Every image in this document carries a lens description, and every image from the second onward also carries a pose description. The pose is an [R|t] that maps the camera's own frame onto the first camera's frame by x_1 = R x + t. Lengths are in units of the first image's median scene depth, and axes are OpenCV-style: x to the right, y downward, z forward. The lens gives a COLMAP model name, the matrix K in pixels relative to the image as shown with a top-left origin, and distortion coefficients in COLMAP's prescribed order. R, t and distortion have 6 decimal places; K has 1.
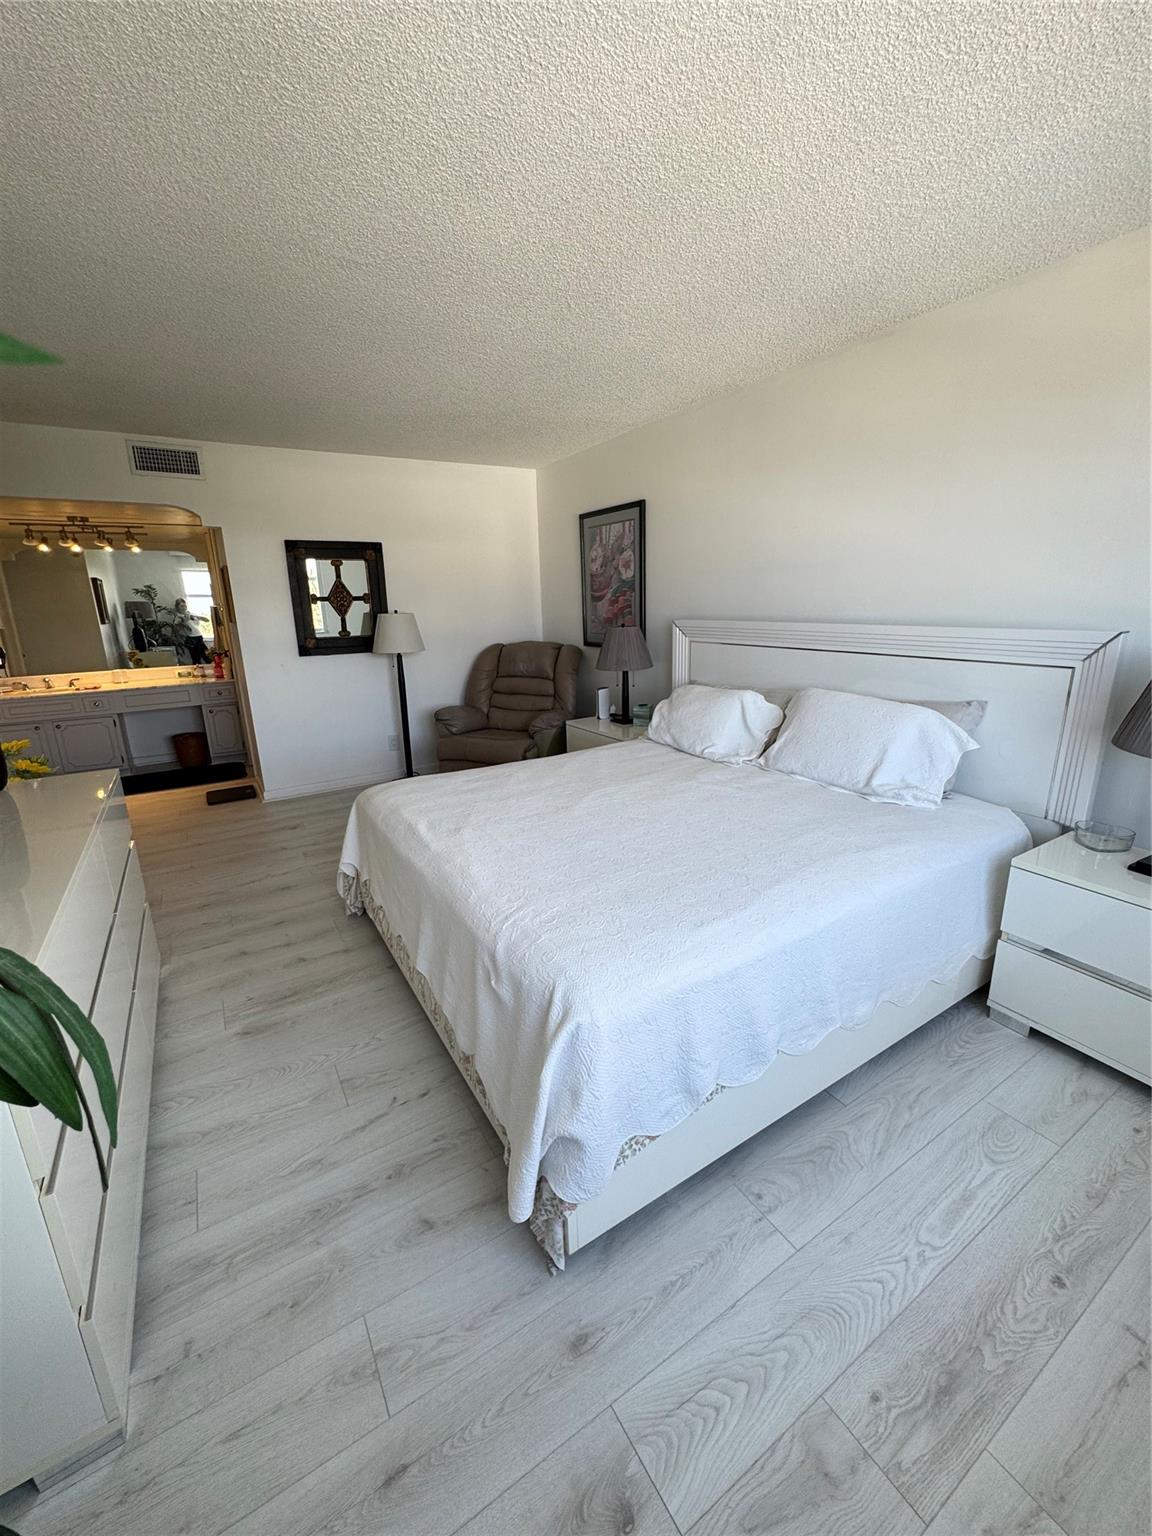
lens RADIAL K [[621.0, 0, 582.2], [0, 621.0, 766.3], [0, 0, 1]] dist [-0.005074, 0.000984]
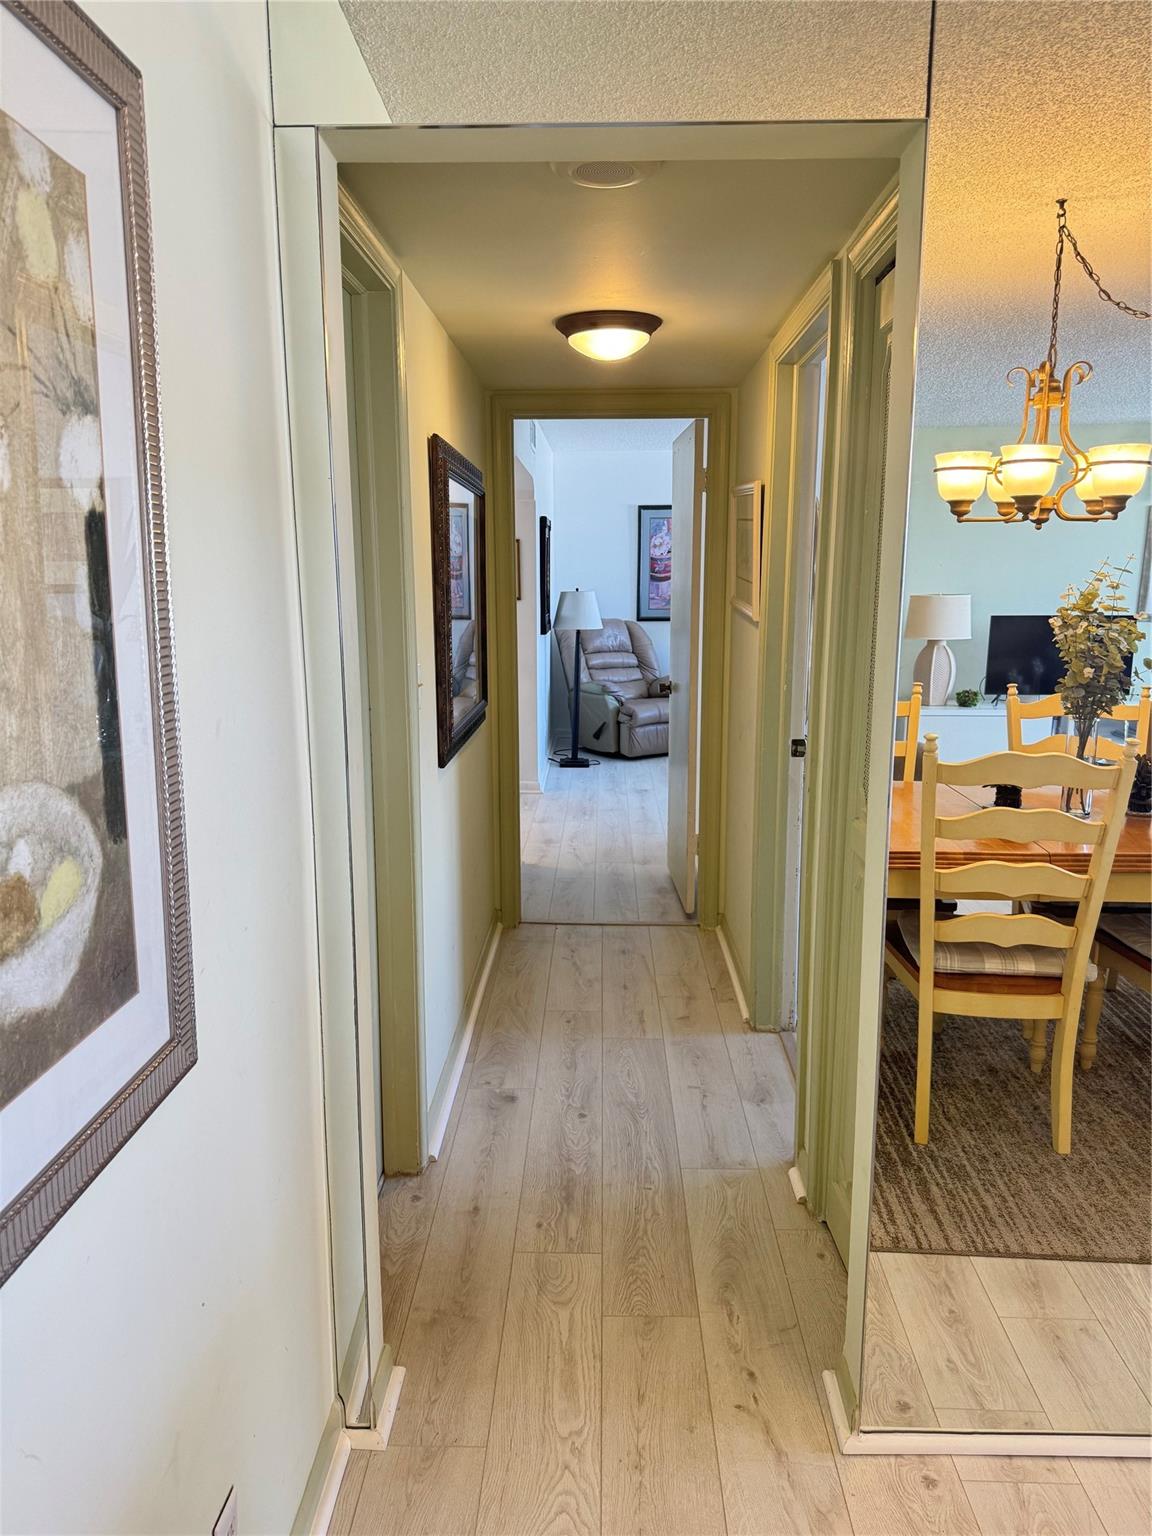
lens RADIAL K [[1077.1, 0, 580.0], [0, 1077.1, 773.3], [0, 0, 1]] dist [0.020880, -0.012225]
pose [[0.555347, -0.126449, 0.821949, -2.183632], [0.211617, 0.977325, 0.007373, 0.041315], [-0.804243, 0.169844, 0.569513, 0.065202]]
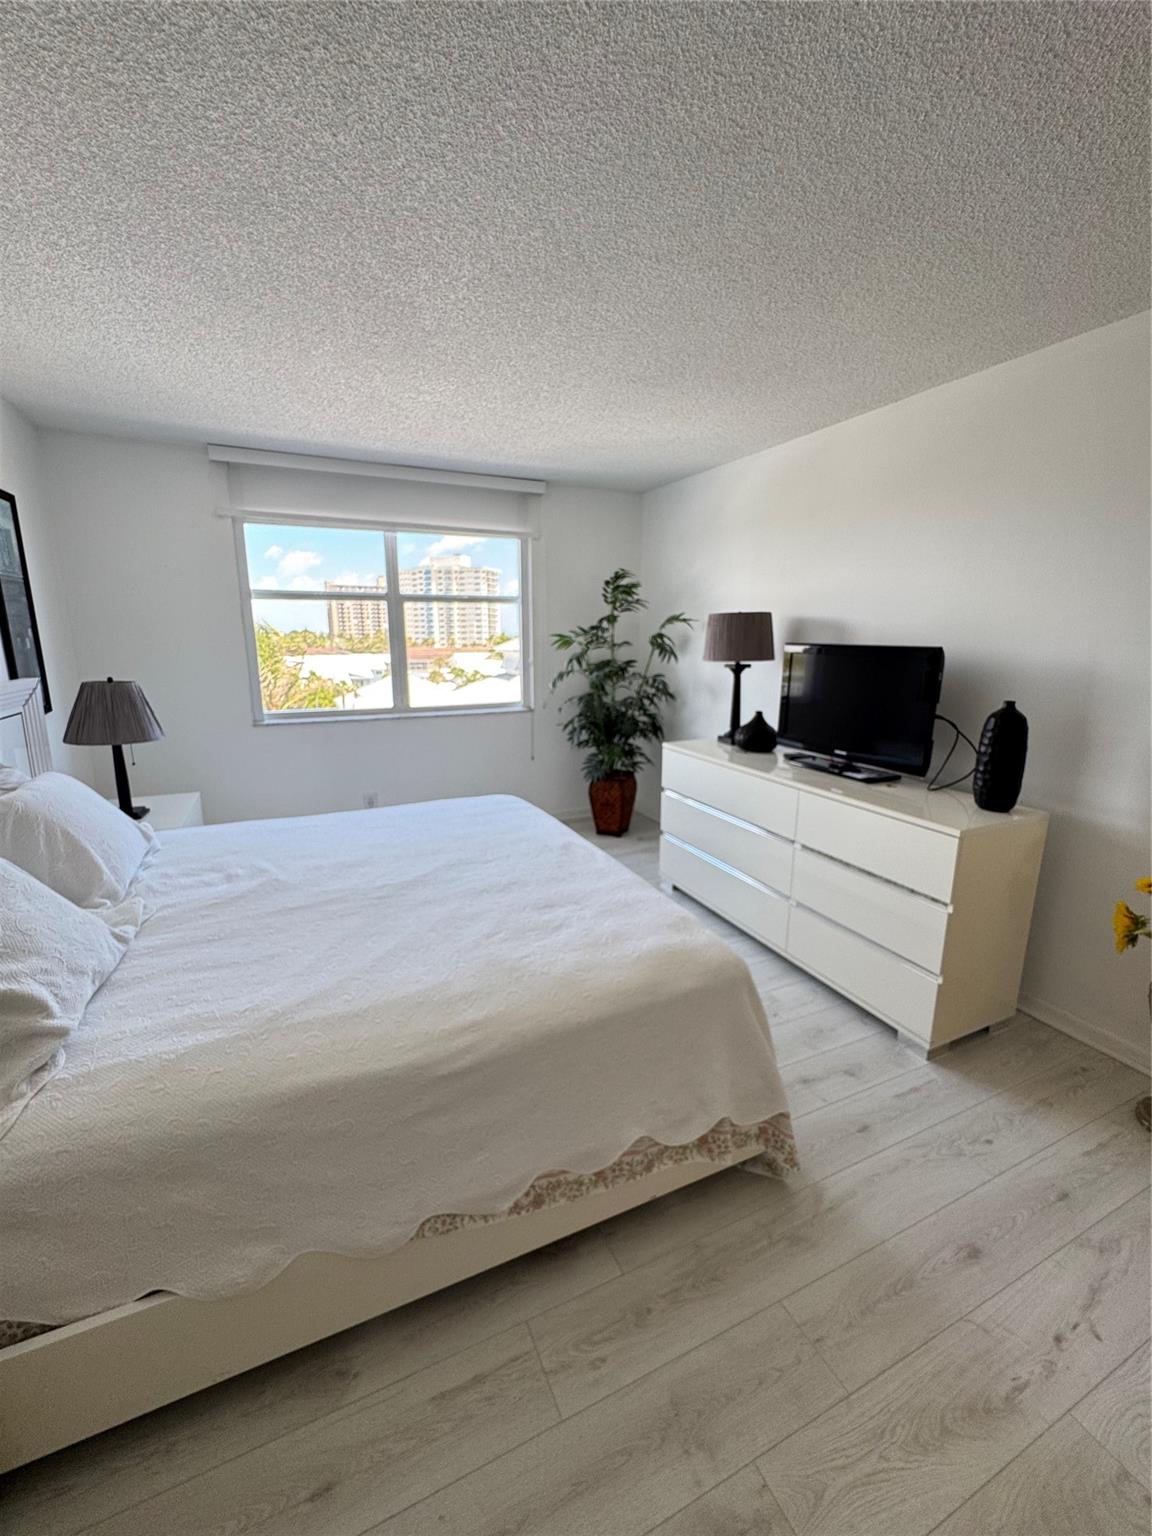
lens RADIAL K [[621.0, 0, 574.4], [0, 621.0, 767.1], [0, 0, 1]] dist [-0.005074, 0.000984]
pose [[-0.991406, -0.007234, 0.130620, -0.208318], [0.053265, 0.889637, 0.453551, -0.305092], [-0.119485, 0.456611, -0.881606, 1.105623]]
